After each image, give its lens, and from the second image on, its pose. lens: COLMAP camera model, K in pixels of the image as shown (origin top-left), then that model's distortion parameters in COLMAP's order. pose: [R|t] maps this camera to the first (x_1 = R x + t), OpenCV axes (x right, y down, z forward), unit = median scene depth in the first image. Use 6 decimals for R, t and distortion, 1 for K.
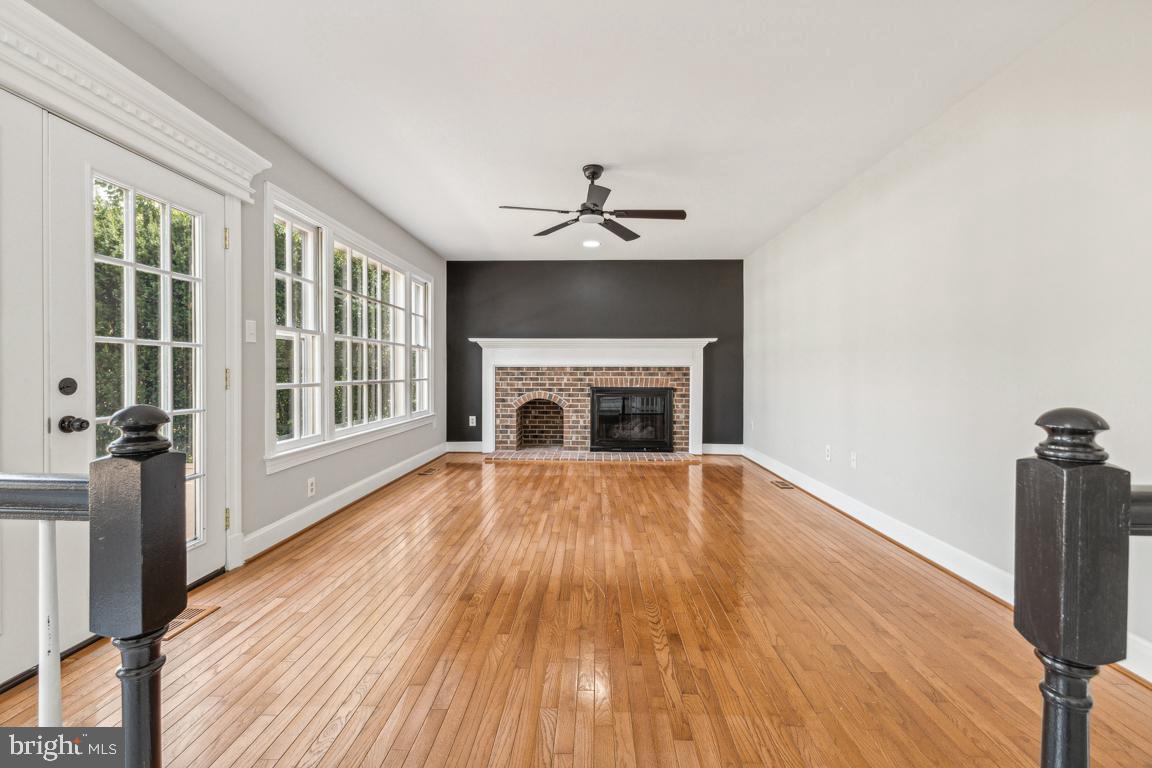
lens RADIAL K [[507.2, 0, 571.9], [0, 507.2, 378.9], [0, 0, 1]] dist [0.002538, 0.000314]
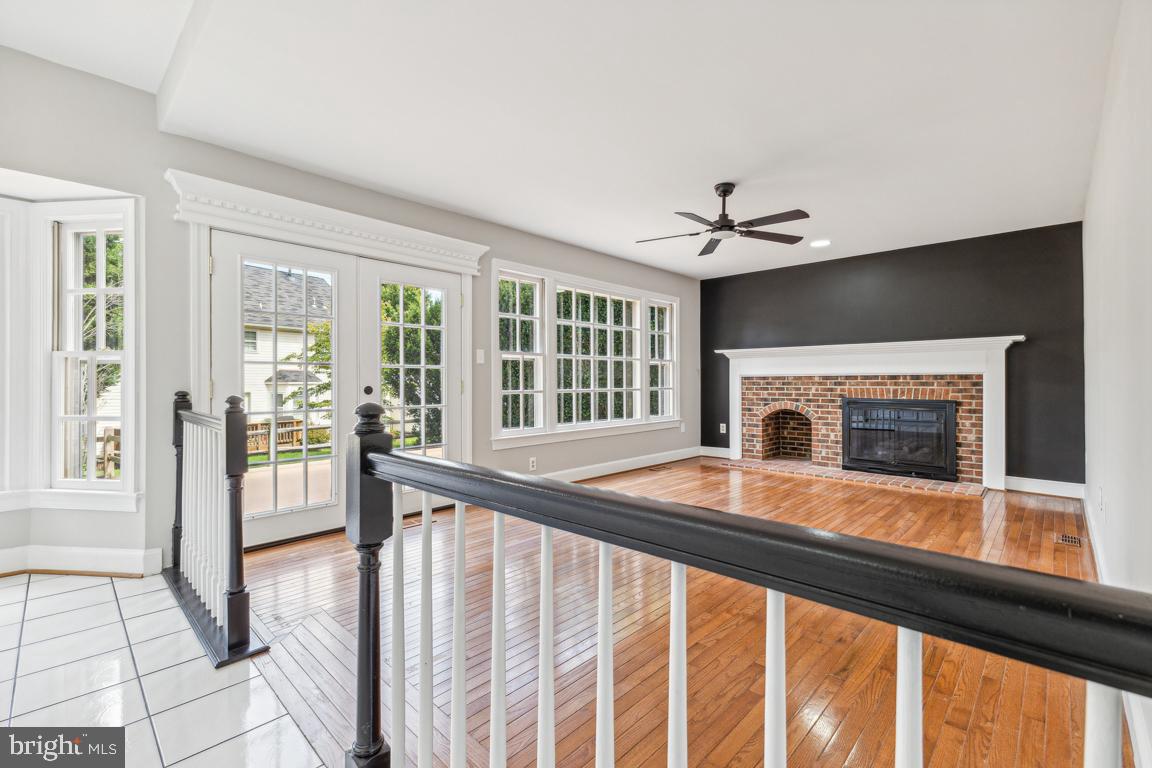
lens RADIAL K [[501.3, 0, 580.5], [0, 501.3, 380.3], [0, 0, 1]] dist [0.006341, -0.000020]
pose [[0.754029, -0.005738, -0.656816, 0.272617], [-0.005783, 0.999865, -0.015374, 0.000849], [0.656816, 0.015391, 0.753894, 0.017576]]
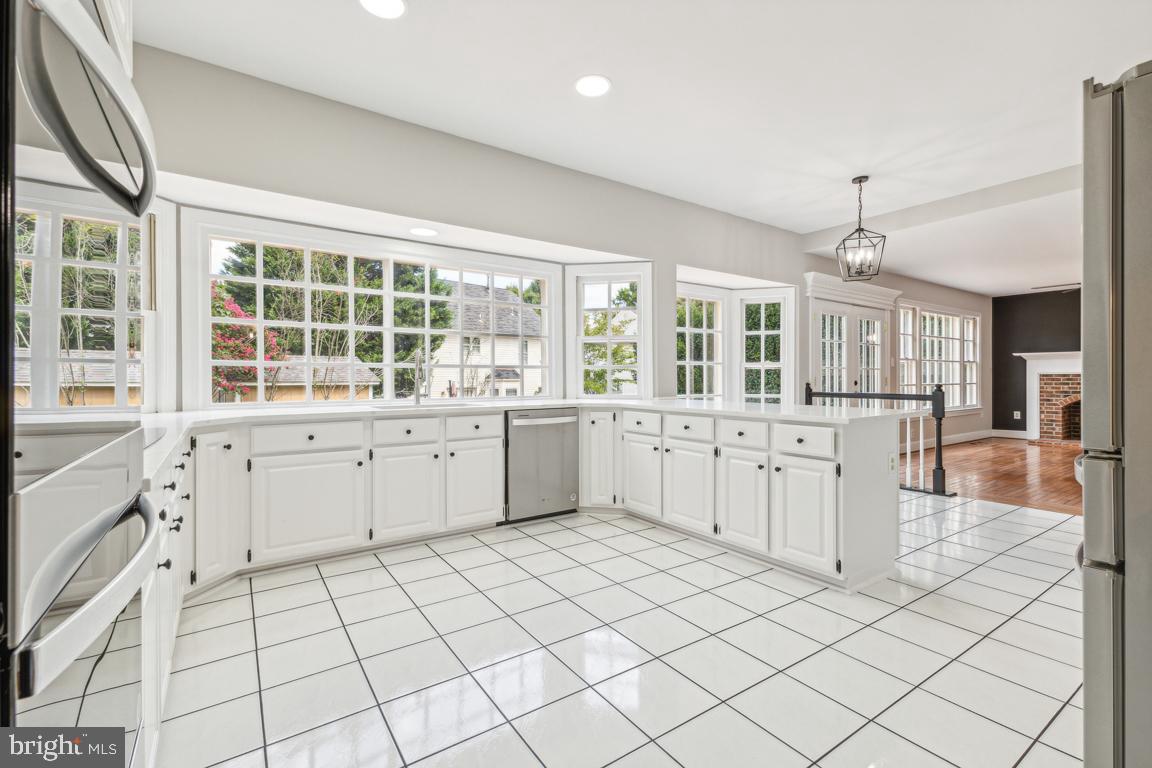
lens RADIAL K [[507.2, 0, 571.9], [0, 507.2, 378.9], [0, 0, 1]] dist [0.002538, 0.000314]
pose [[0.596181, -0.004446, -0.802837, 0.182595], [-0.007736, 0.999906, -0.011282, 0.012323], [0.802812, 0.012937, 0.596091, -0.750320]]
